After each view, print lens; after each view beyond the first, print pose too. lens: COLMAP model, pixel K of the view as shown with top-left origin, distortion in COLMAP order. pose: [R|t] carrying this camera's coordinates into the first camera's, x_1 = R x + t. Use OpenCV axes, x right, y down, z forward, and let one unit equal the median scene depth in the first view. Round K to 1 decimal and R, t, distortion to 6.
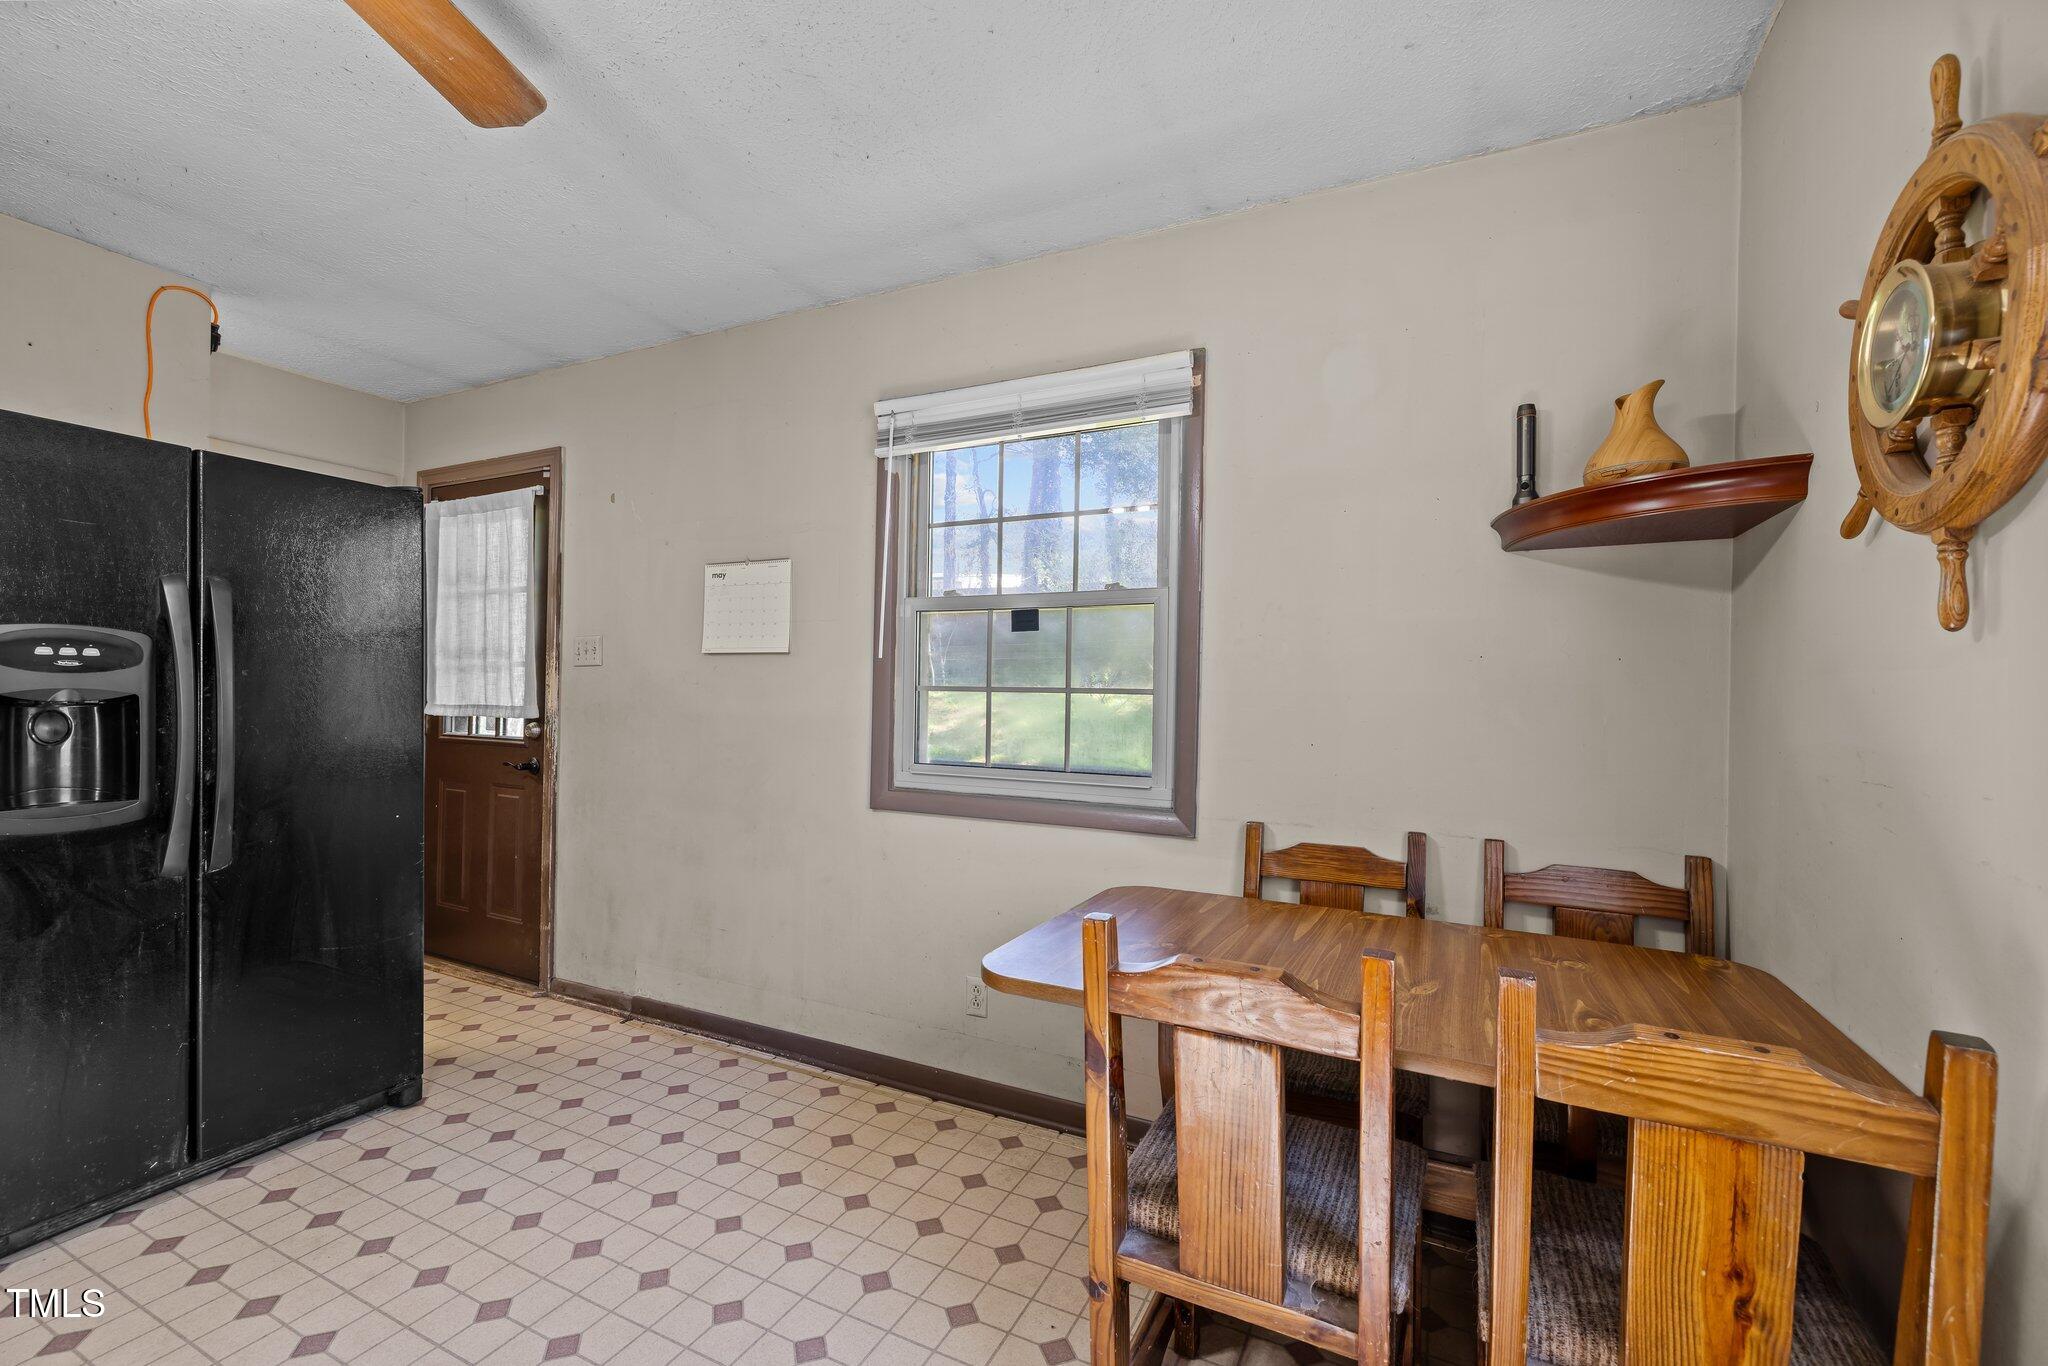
lens RADIAL K [[867.2, 0, 1019.5], [0, 867.2, 691.7], [0, 0, 1]] dist [0.001418, 0.000010]
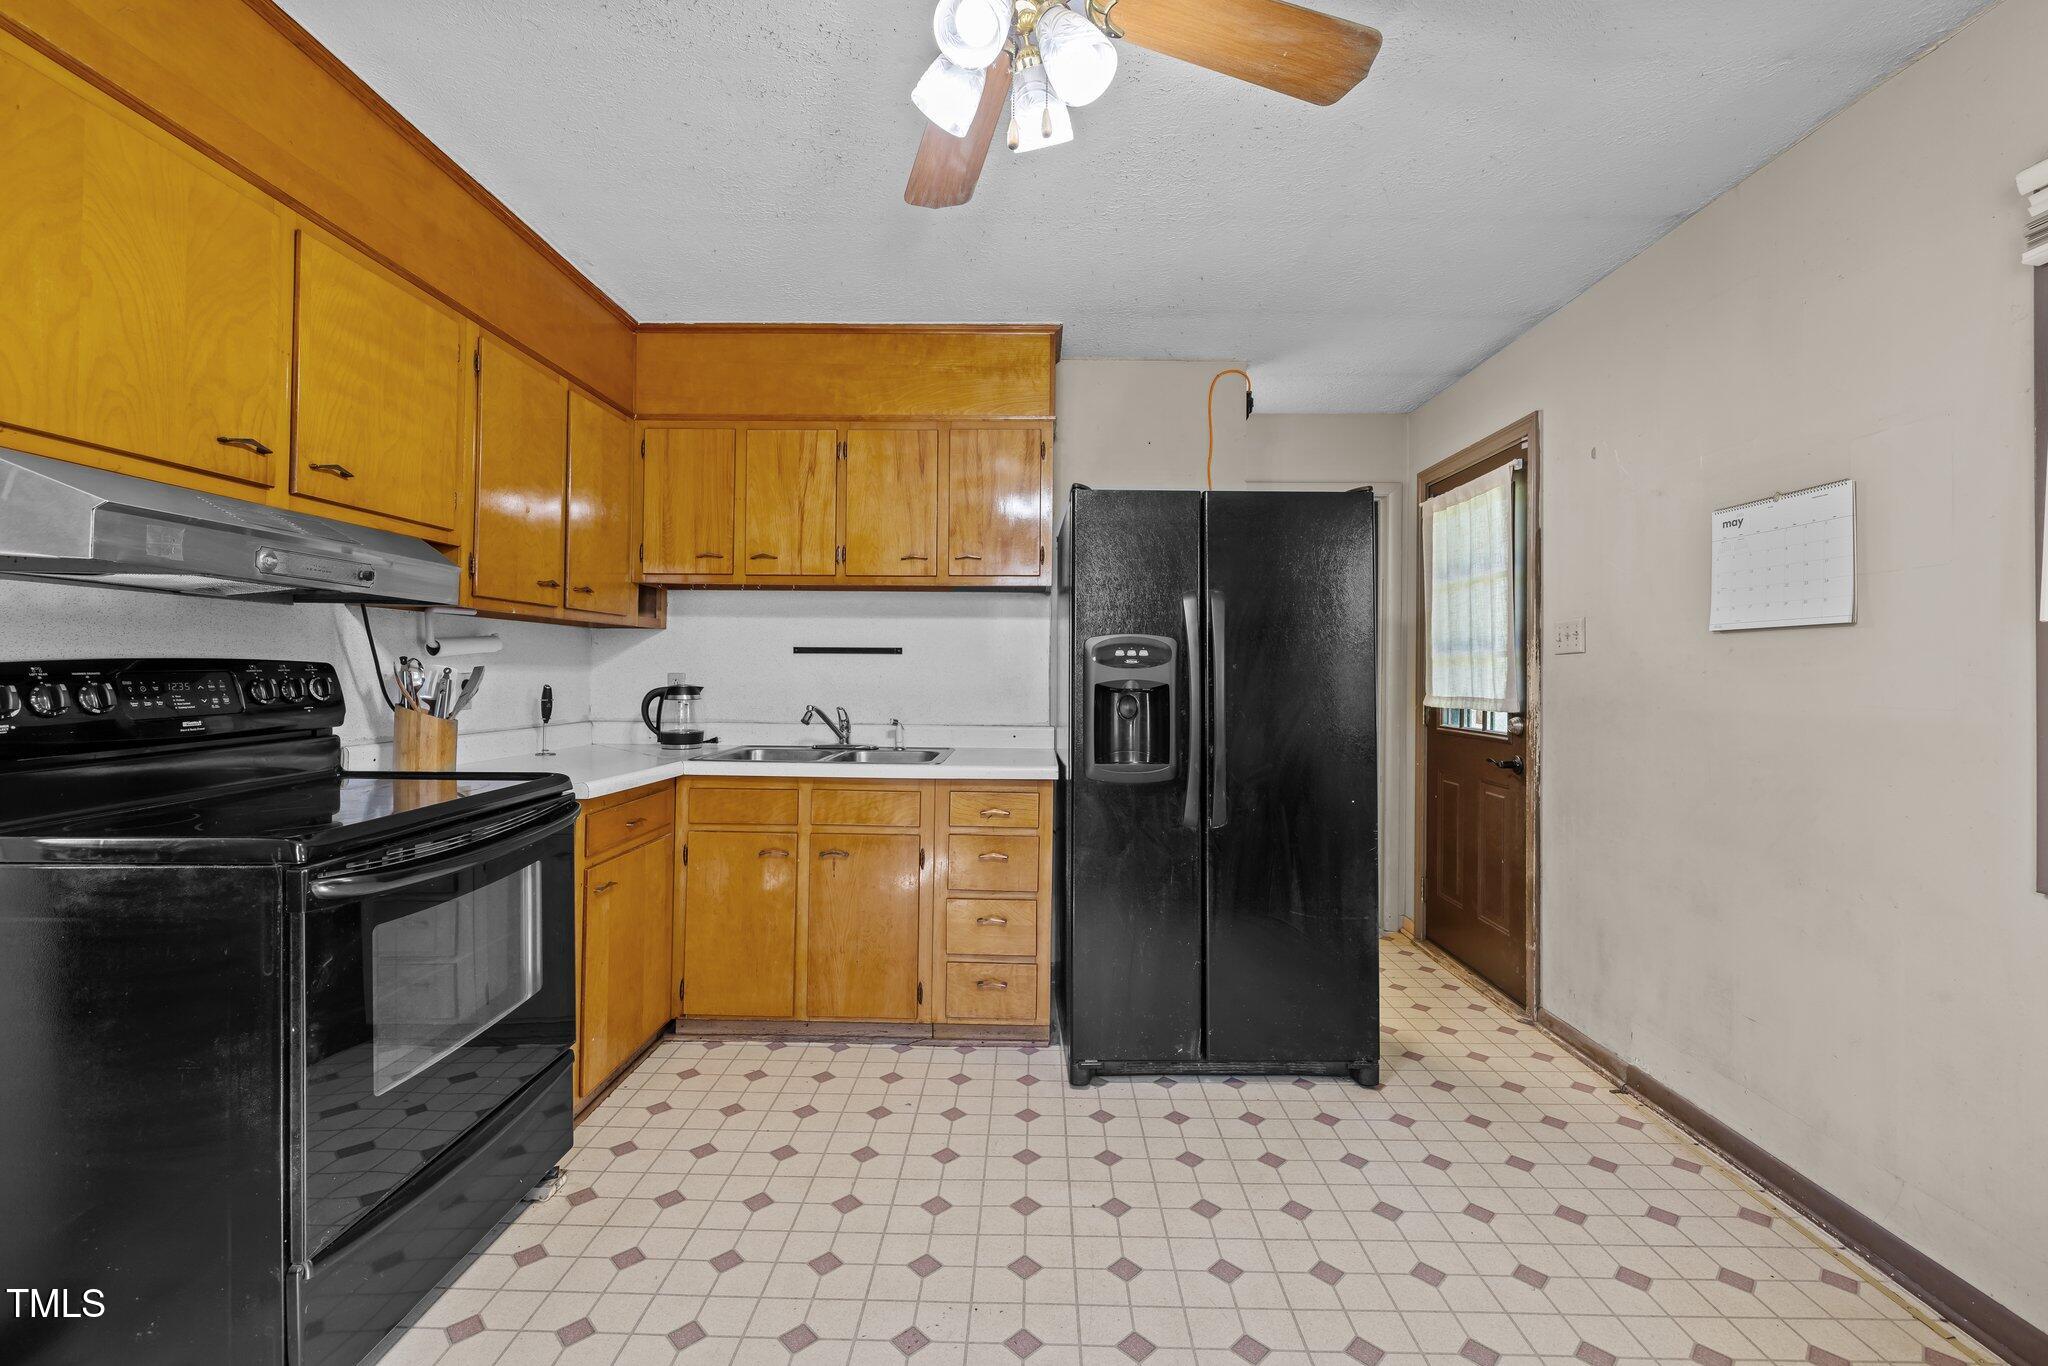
lens RADIAL K [[867.2, 0, 1023.1], [0, 867.2, 655.3], [0, 0, 1]] dist [0.001418, 0.000010]
pose [[0.426135, -0.028980, -0.904195, 0.059486], [-0.003314, 0.999430, -0.033594, 0.002959], [0.904654, 0.017312, 0.425796, 0.167548]]
